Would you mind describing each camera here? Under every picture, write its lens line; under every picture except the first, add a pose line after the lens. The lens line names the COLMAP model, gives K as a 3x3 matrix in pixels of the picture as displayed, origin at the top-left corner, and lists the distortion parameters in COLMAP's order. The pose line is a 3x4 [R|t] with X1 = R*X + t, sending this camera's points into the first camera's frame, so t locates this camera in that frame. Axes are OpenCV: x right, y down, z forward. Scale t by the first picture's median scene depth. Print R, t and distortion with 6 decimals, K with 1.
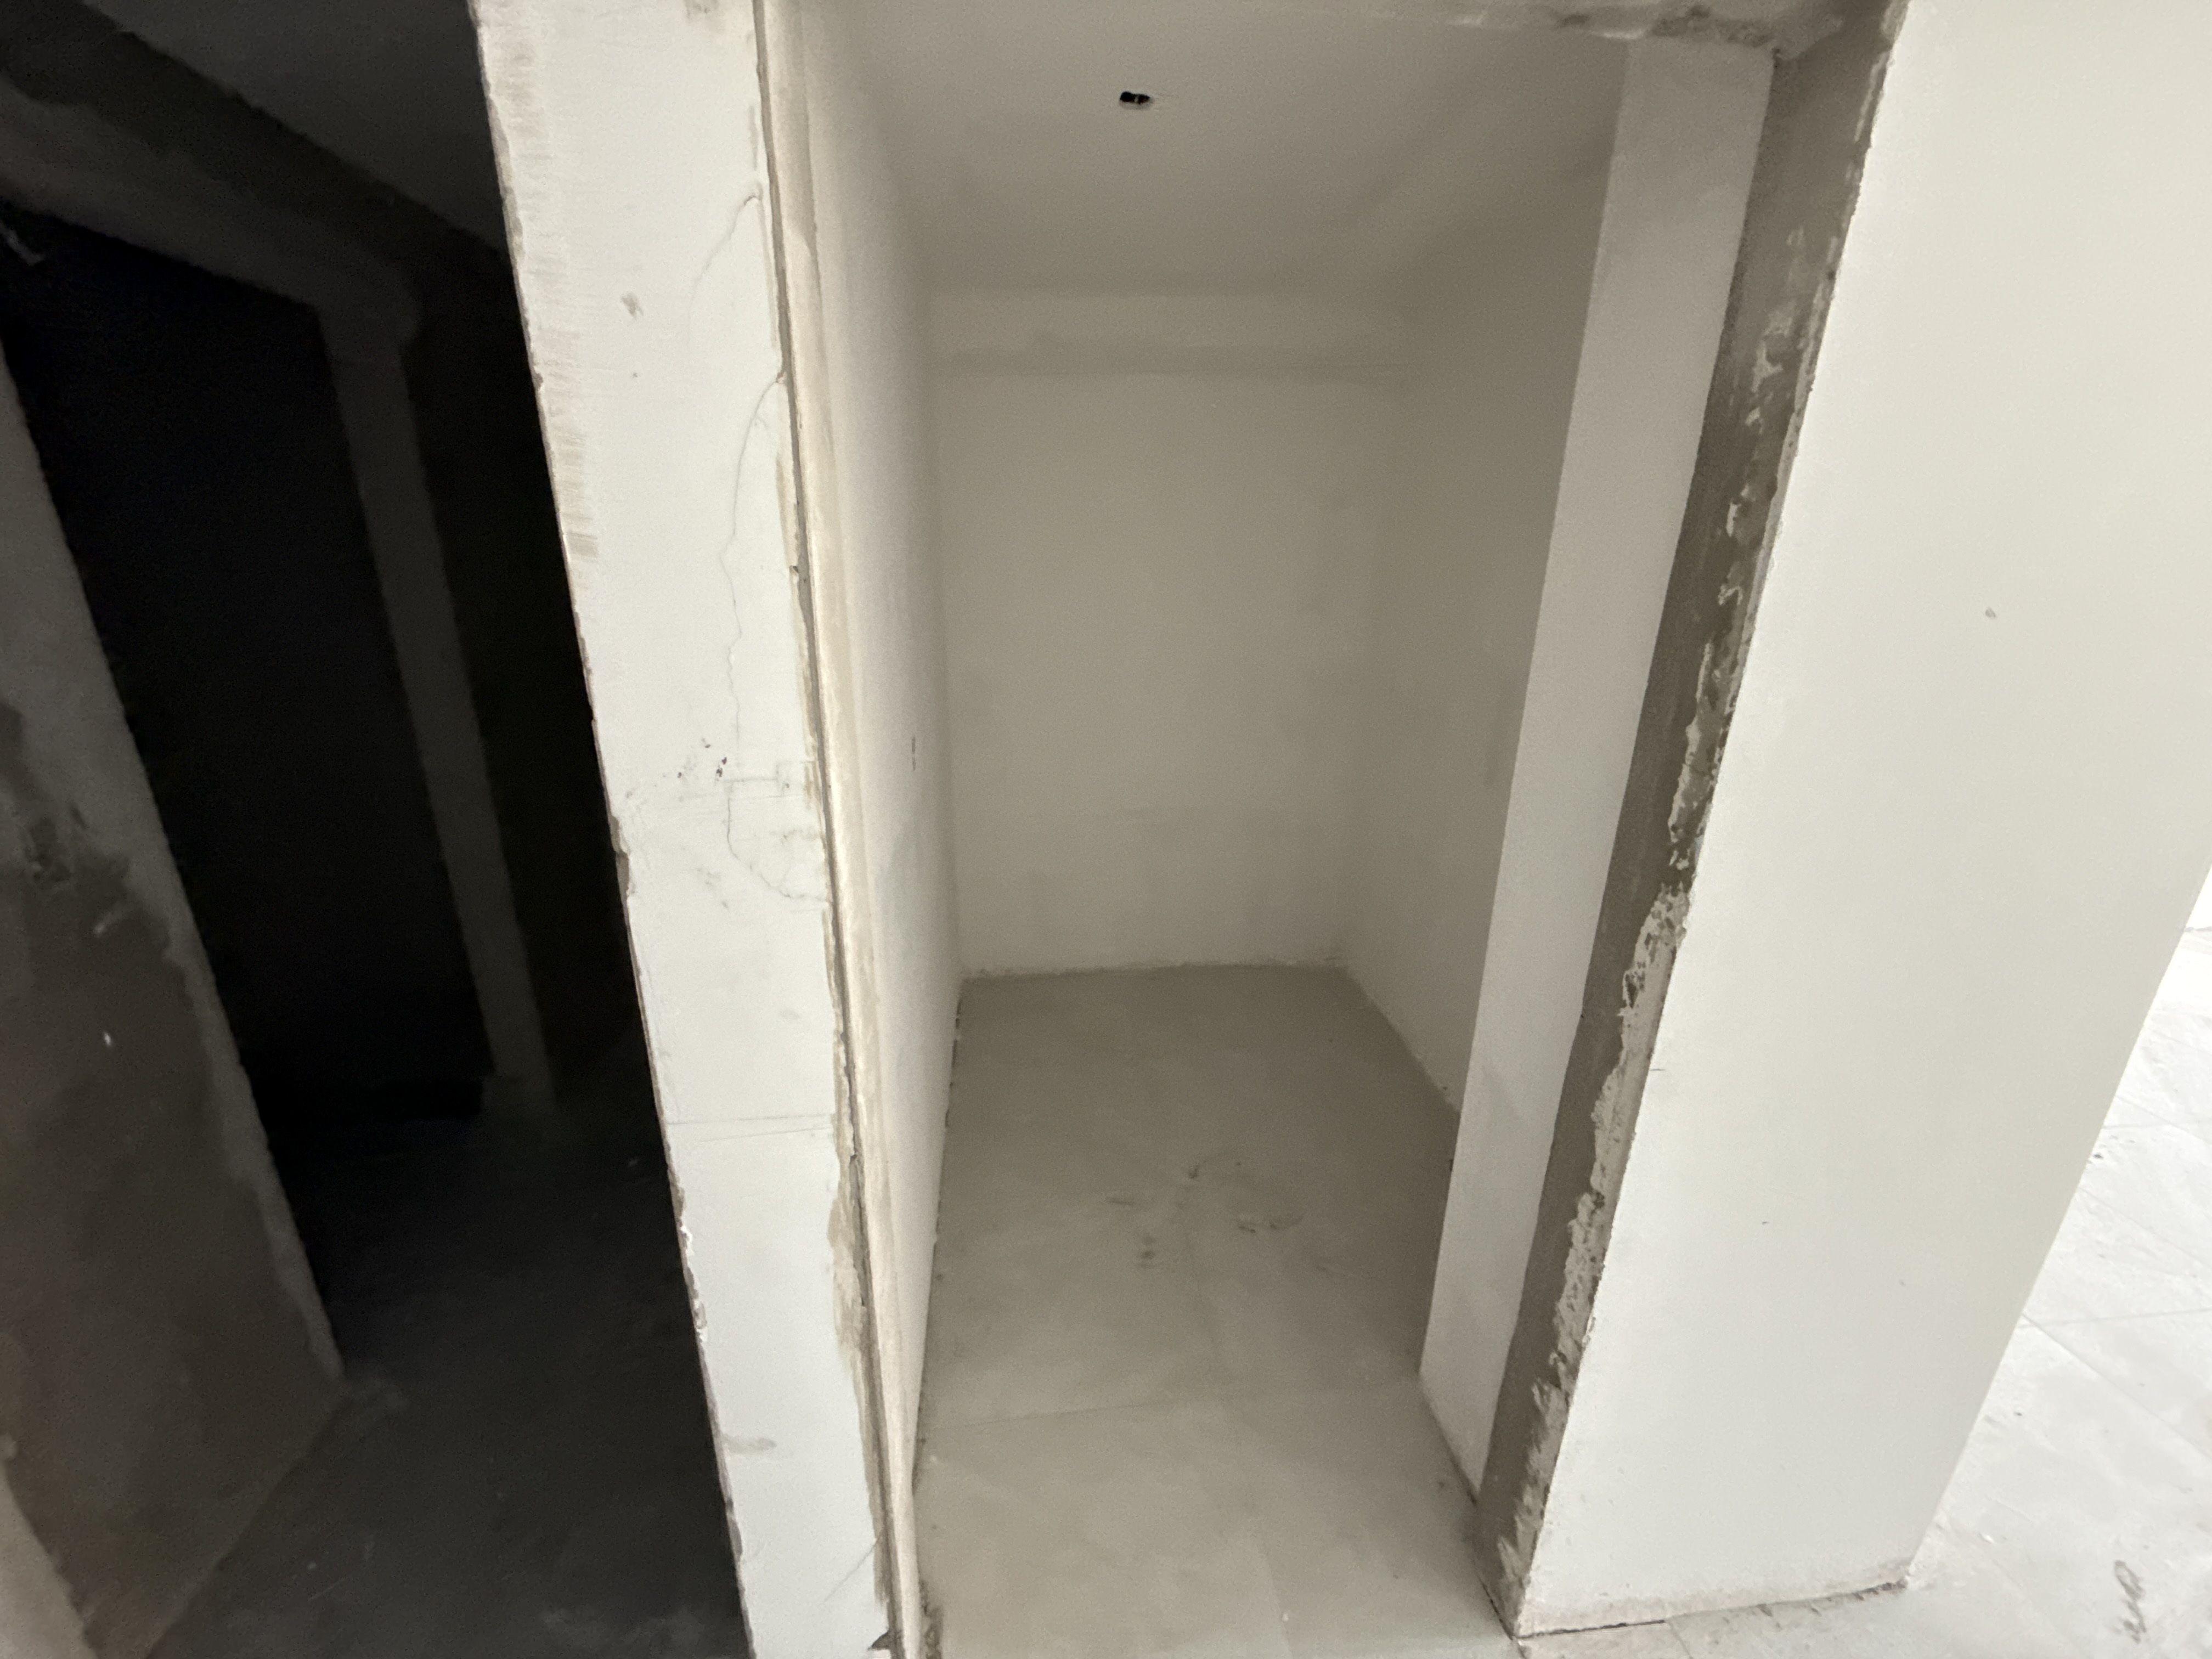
lens RADIAL K [[887.2, 0, 1107.9], [0, 887.2, 834.0], [0, 0, 1]] dist [0.000705, -0.000682]
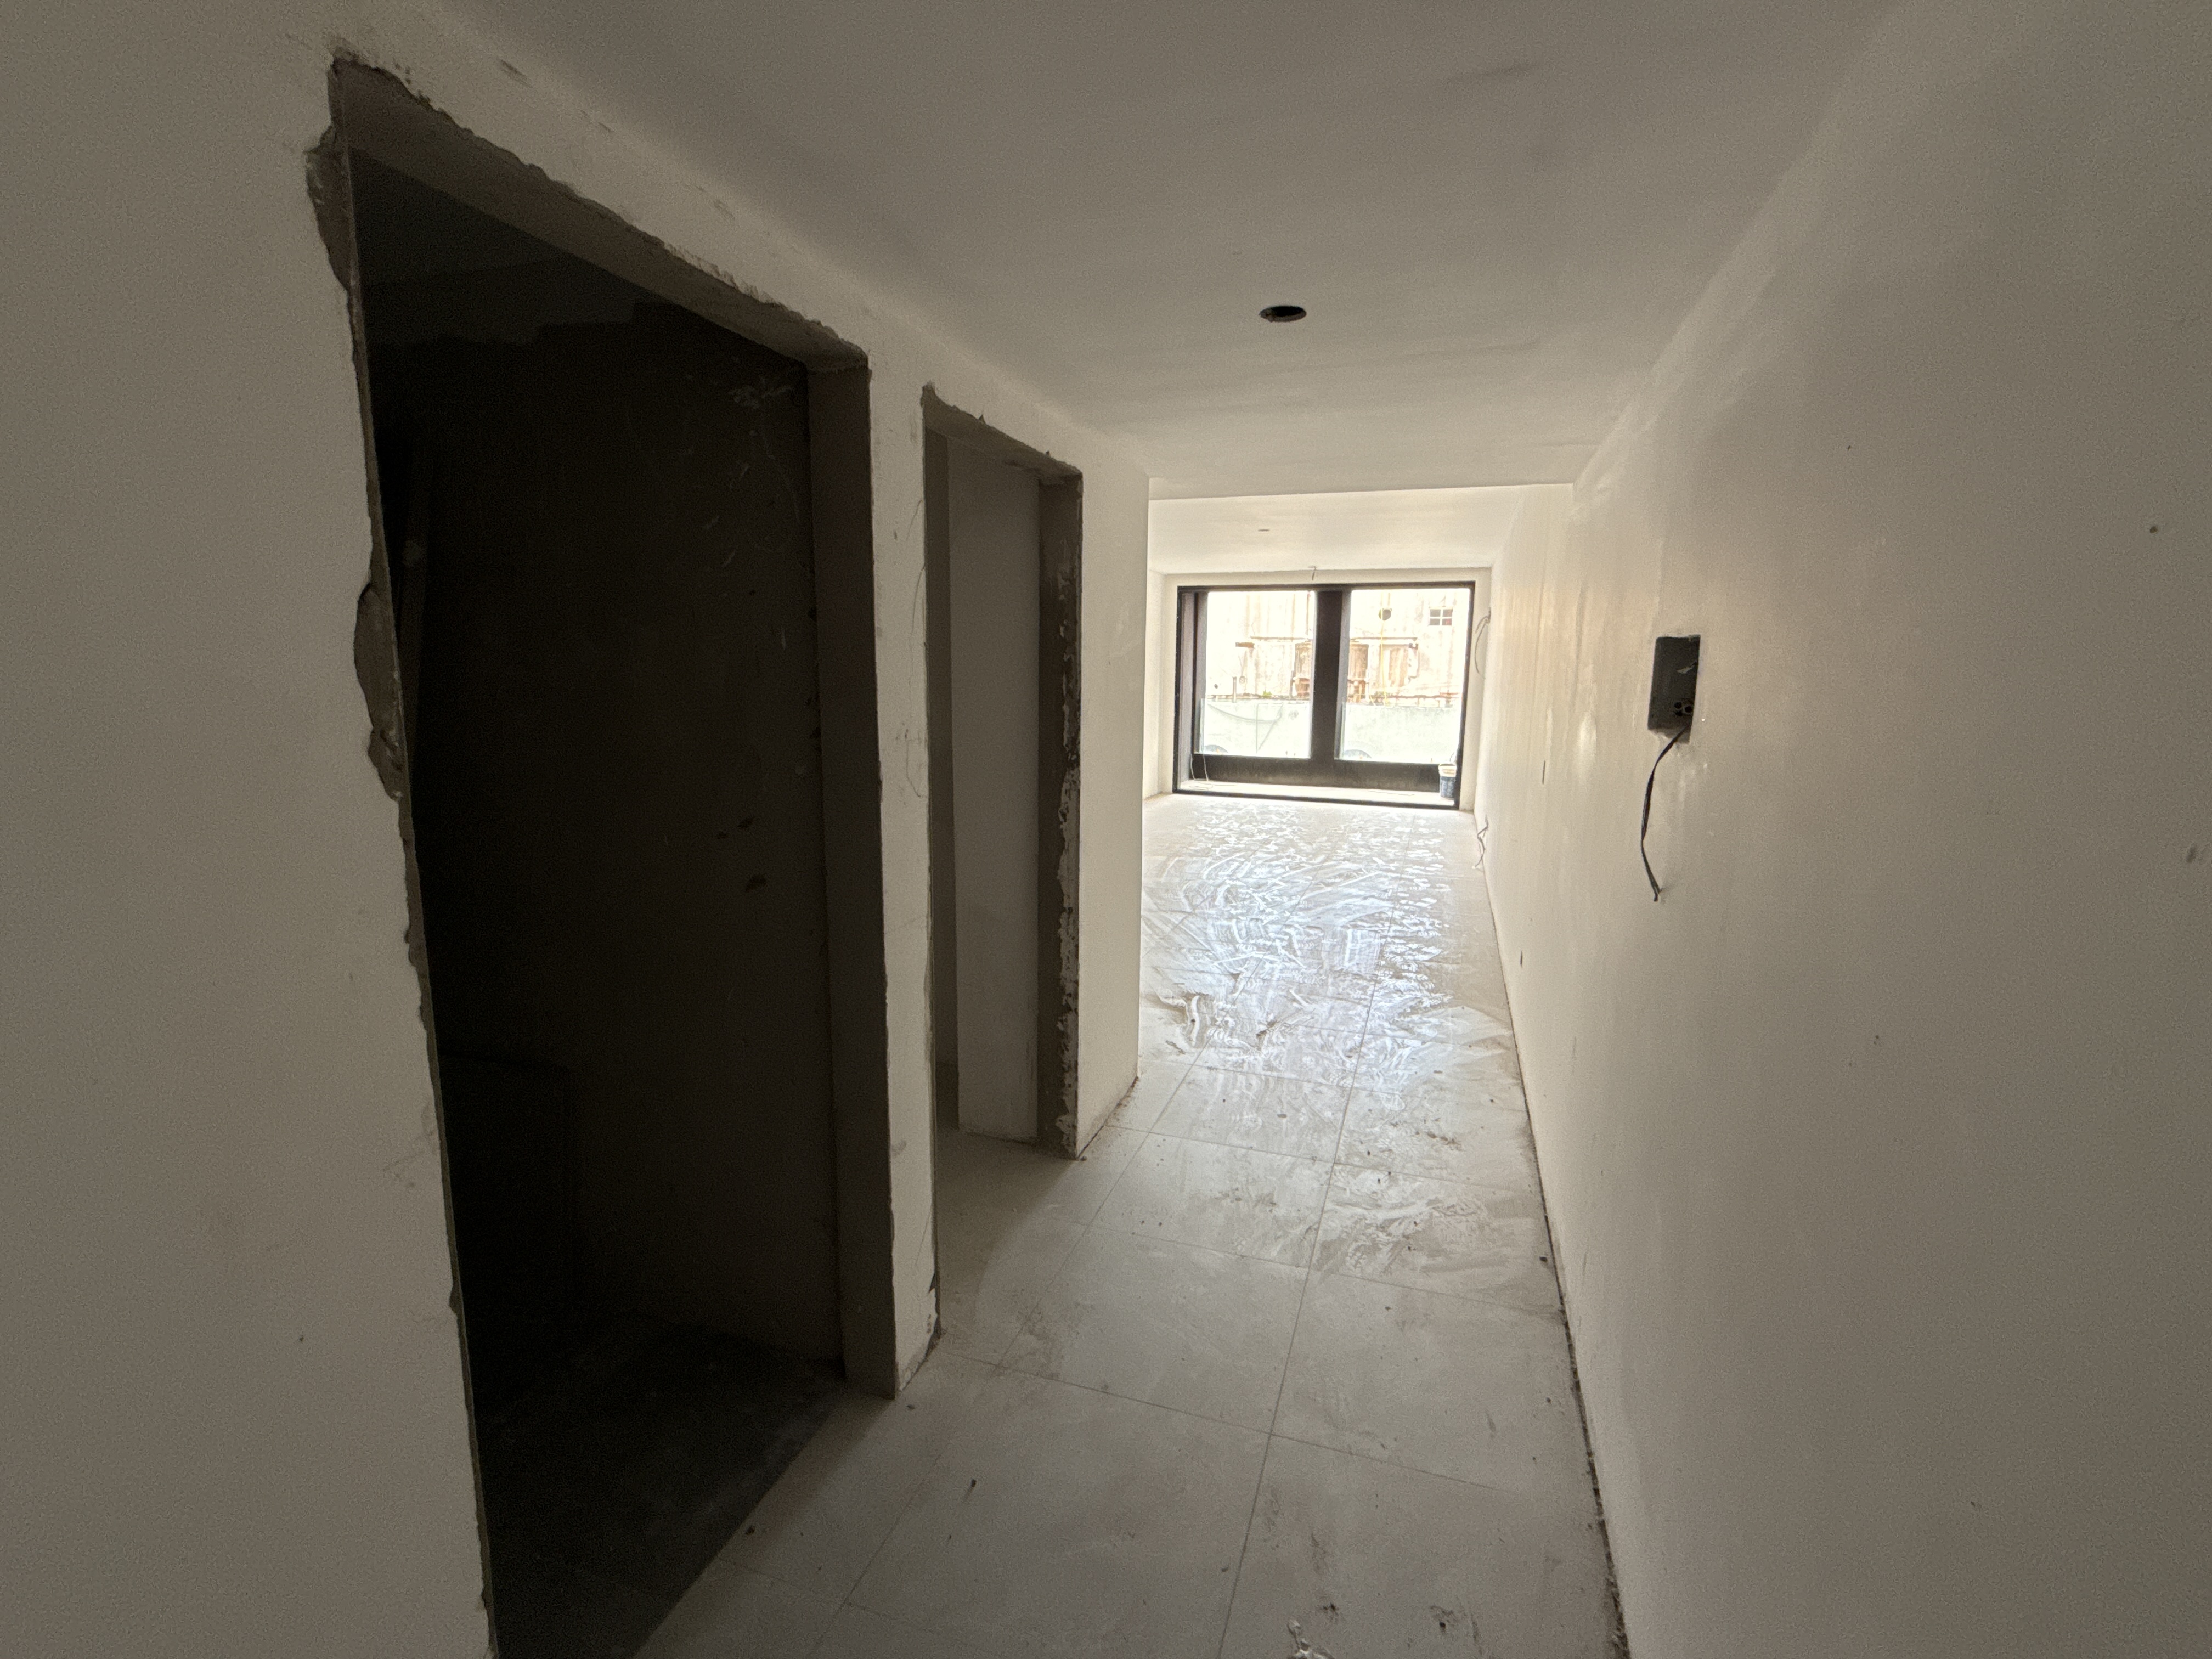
lens RADIAL K [[996.2, 0, 1106.0], [0, 996.2, 829.5], [0, 0, 1]] dist [0.001049, -0.000001]
pose [[0.417219, -0.155866, 0.895340, -1.921829], [0.278289, 0.959769, 0.037402, 0.149862], [-0.865149, 0.233558, 0.443810, -0.332558]]
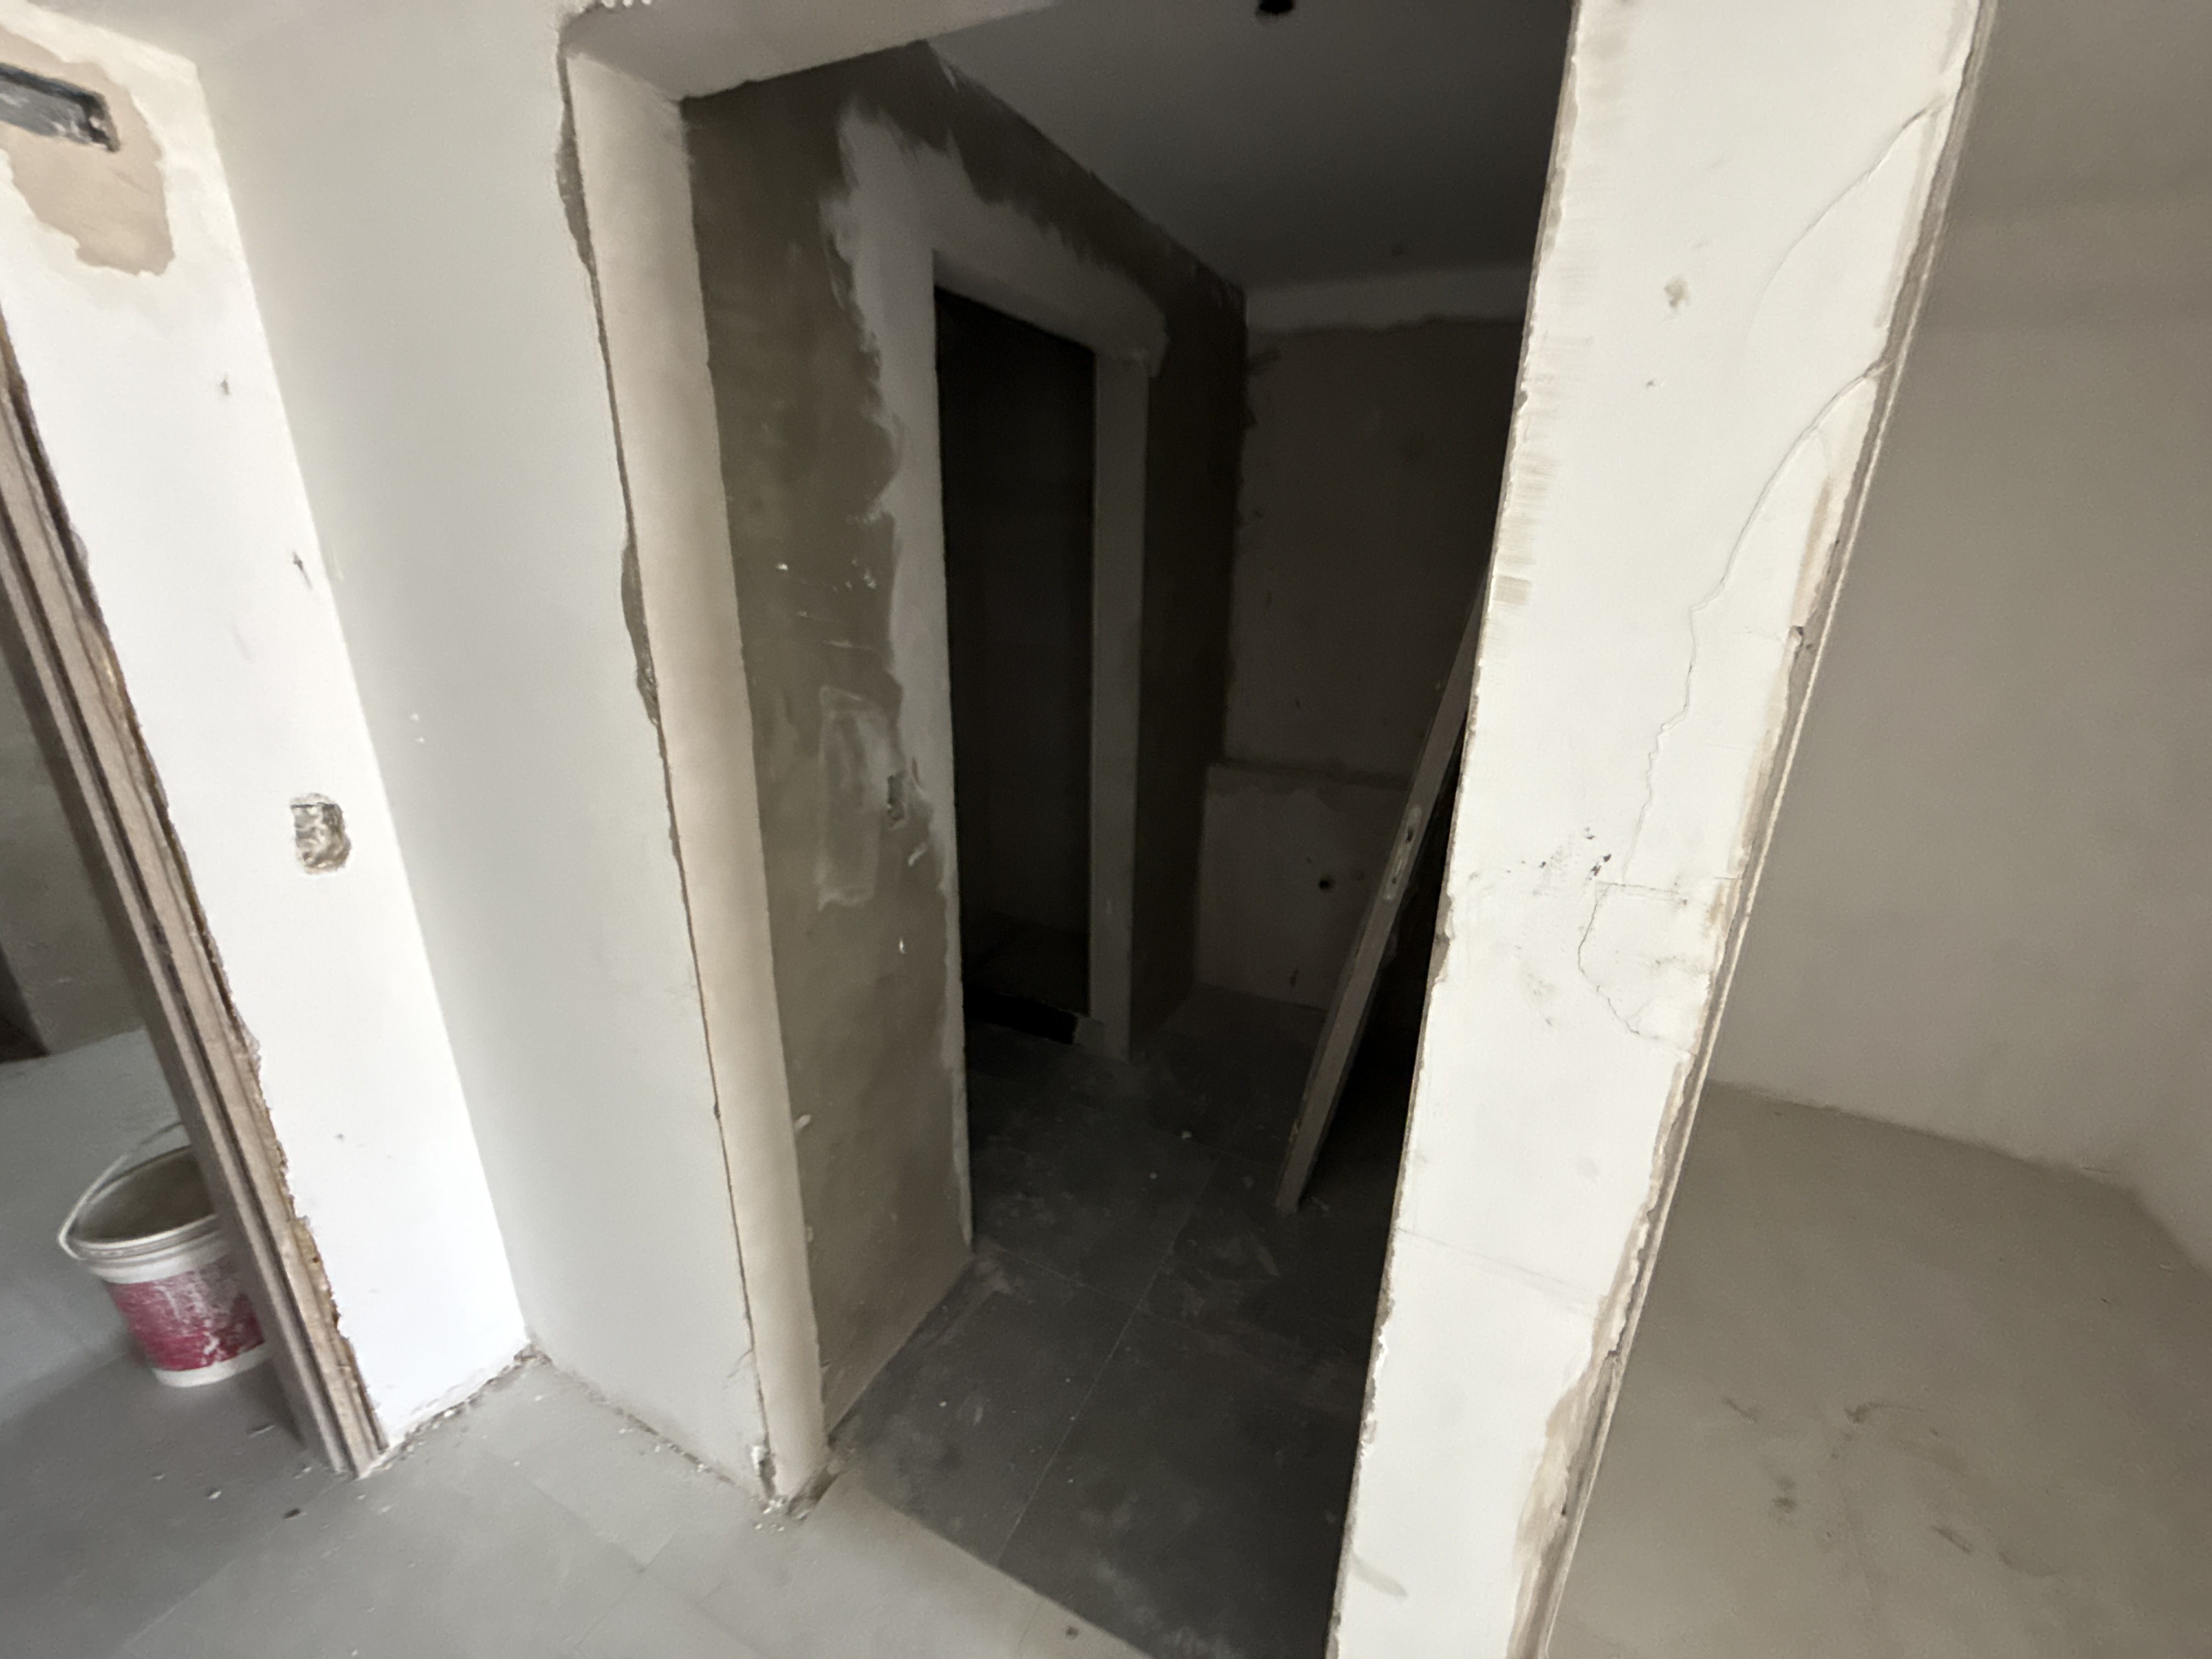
lens RADIAL K [[887.2, 0, 1107.9], [0, 887.2, 834.0], [0, 0, 1]] dist [0.000705, -0.000682]
pose [[0.842048, 0.171877, -0.511285, -0.323853], [-0.171584, 0.983990, 0.048198, -0.051934], [0.511384, 0.047143, 0.858058, 0.060393]]
